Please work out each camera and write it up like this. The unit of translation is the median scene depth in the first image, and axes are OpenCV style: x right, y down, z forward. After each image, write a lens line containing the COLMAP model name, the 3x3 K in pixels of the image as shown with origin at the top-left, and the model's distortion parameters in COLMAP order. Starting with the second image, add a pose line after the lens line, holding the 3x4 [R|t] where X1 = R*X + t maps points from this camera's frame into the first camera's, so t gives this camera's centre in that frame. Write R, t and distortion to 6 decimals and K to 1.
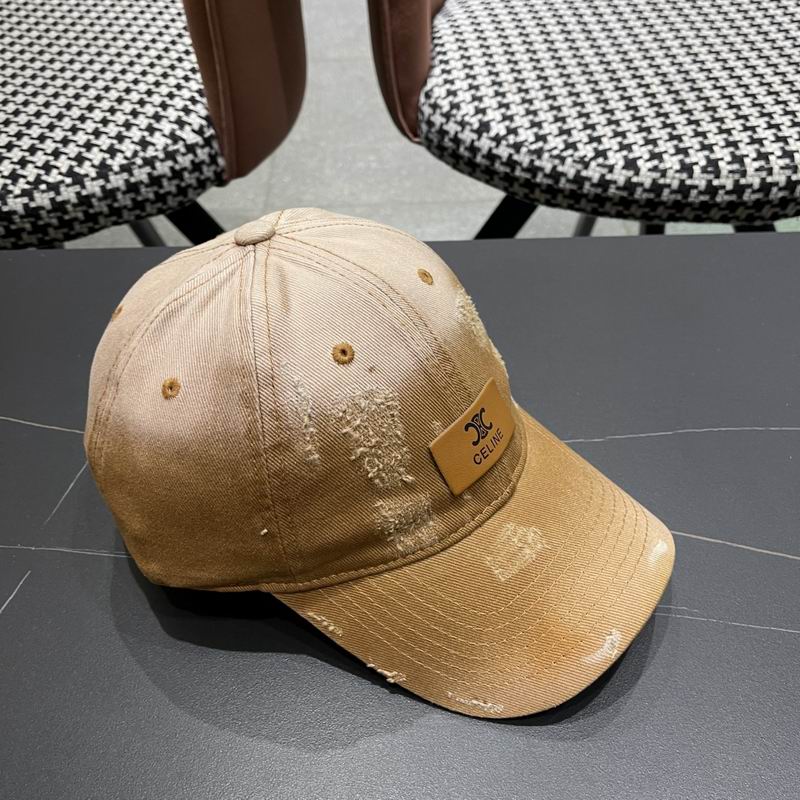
lens RADIAL K [[867.1, 0, 397.4], [0, 867.1, 407.4], [0, 0, 1]] dist [0.017470, 0.000000]
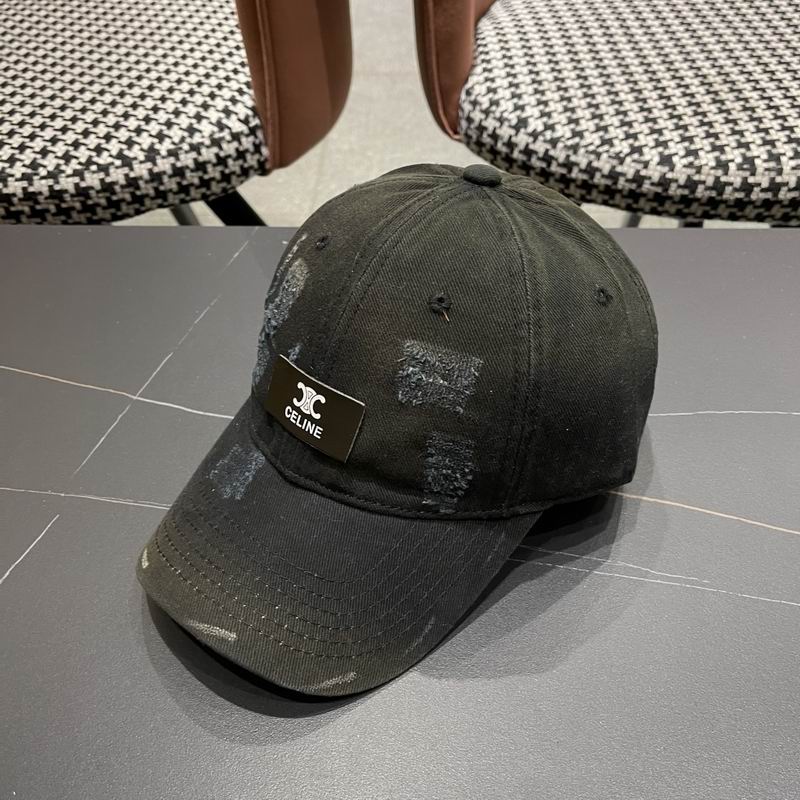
lens RADIAL K [[867.1, 0, 395.7], [0, 867.1, 405.5], [0, 0, 1]] dist [0.017470, 0.000000]
pose [[0.997922, 0.039347, -0.051017, 0.017702], [-0.040830, 0.998763, -0.028365, 0.043925], [0.049838, 0.030389, 0.998295, -0.013158]]
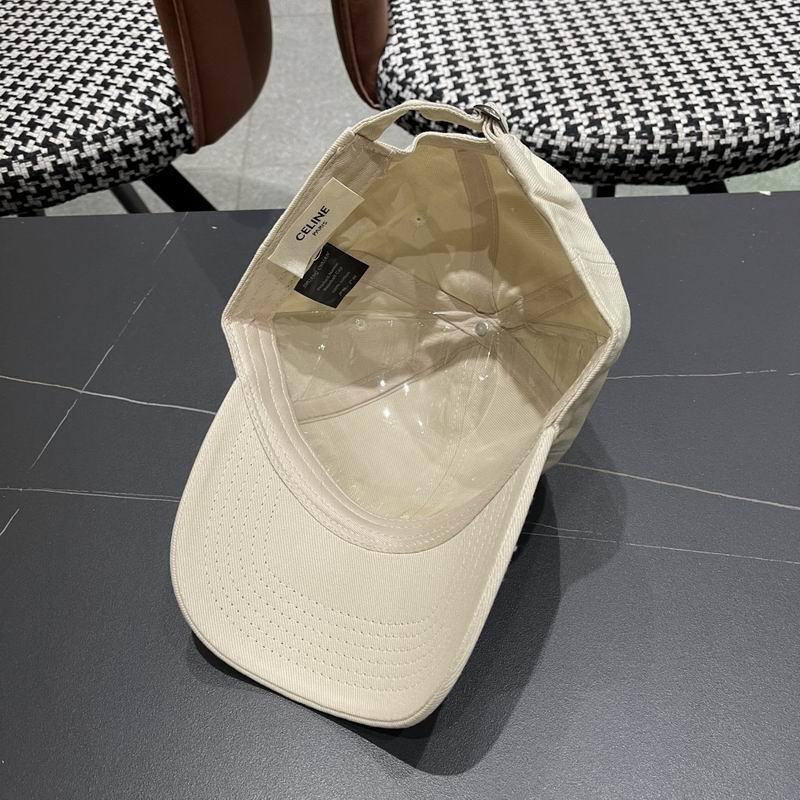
lens RADIAL K [[867.1, 0, 402.5], [0, 867.1, 405.9], [0, 0, 1]] dist [0.017470, 0.000000]
pose [[0.999857, -0.012944, 0.010885, 0.042366], [0.012342, 0.998484, 0.053645, -0.000806], [-0.011563, -0.053503, 0.998501, -0.081904]]
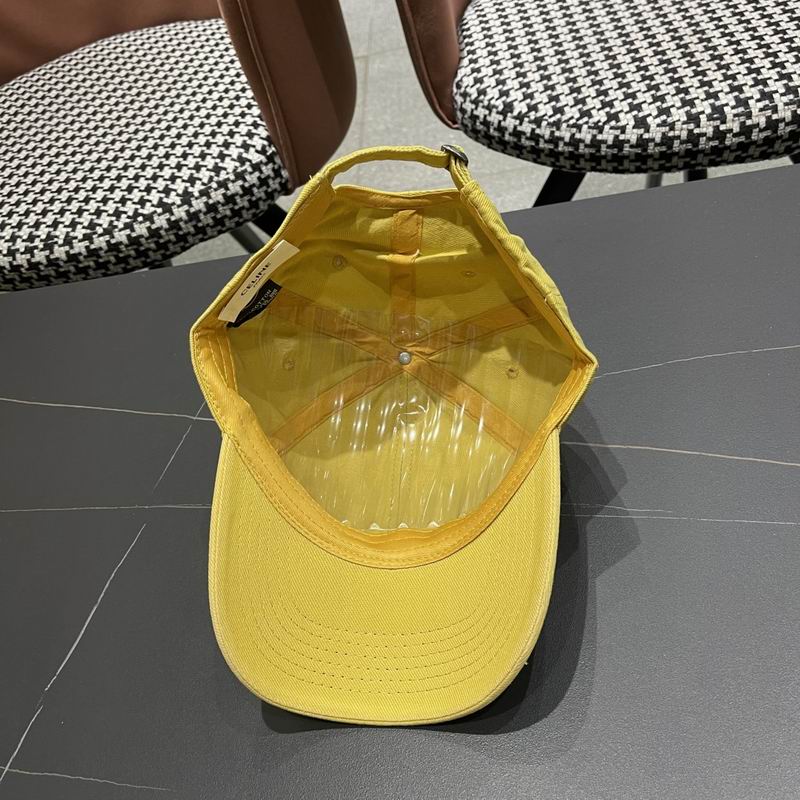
lens RADIAL K [[867.1, 0, 395.3], [0, 867.1, 402.8], [0, 0, 1]] dist [0.017470, 0.000000]
pose [[0.979688, -0.101280, -0.173069, 0.116152], [0.106122, 0.994173, 0.018932, 0.014244], [0.170143, -0.036914, 0.984728, -0.128718]]
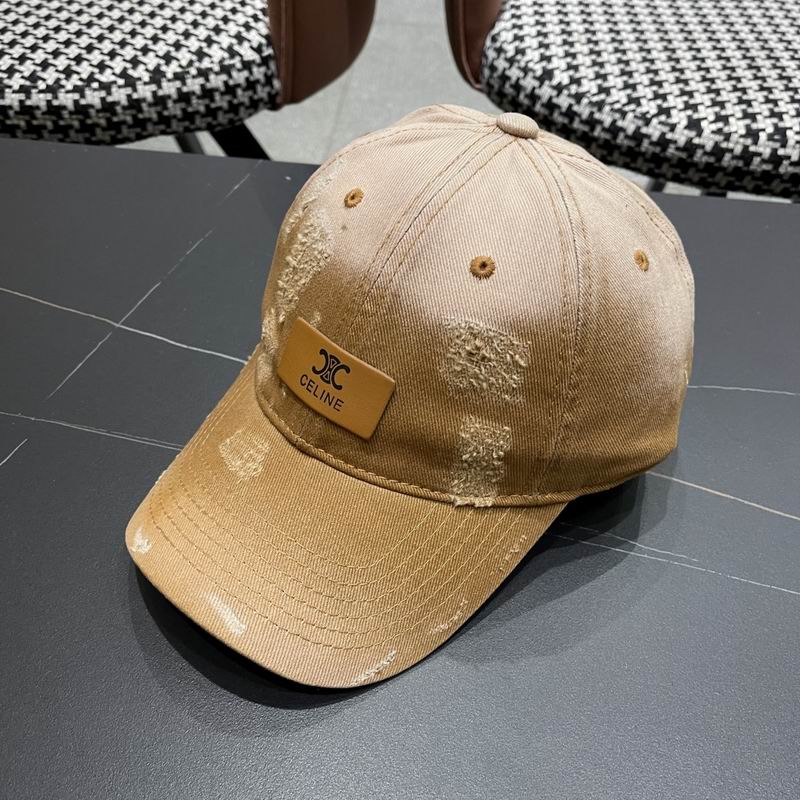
lens RADIAL K [[867.1, 0, 397.0], [0, 867.1, 411.8], [0, 0, 1]] dist [0.017470, 0.000000]
pose [[0.991581, 0.120384, -0.047696, 0.025975], [-0.119663, 0.992657, 0.017696, 0.055541], [0.049476, -0.011840, 0.998705, 0.018194]]
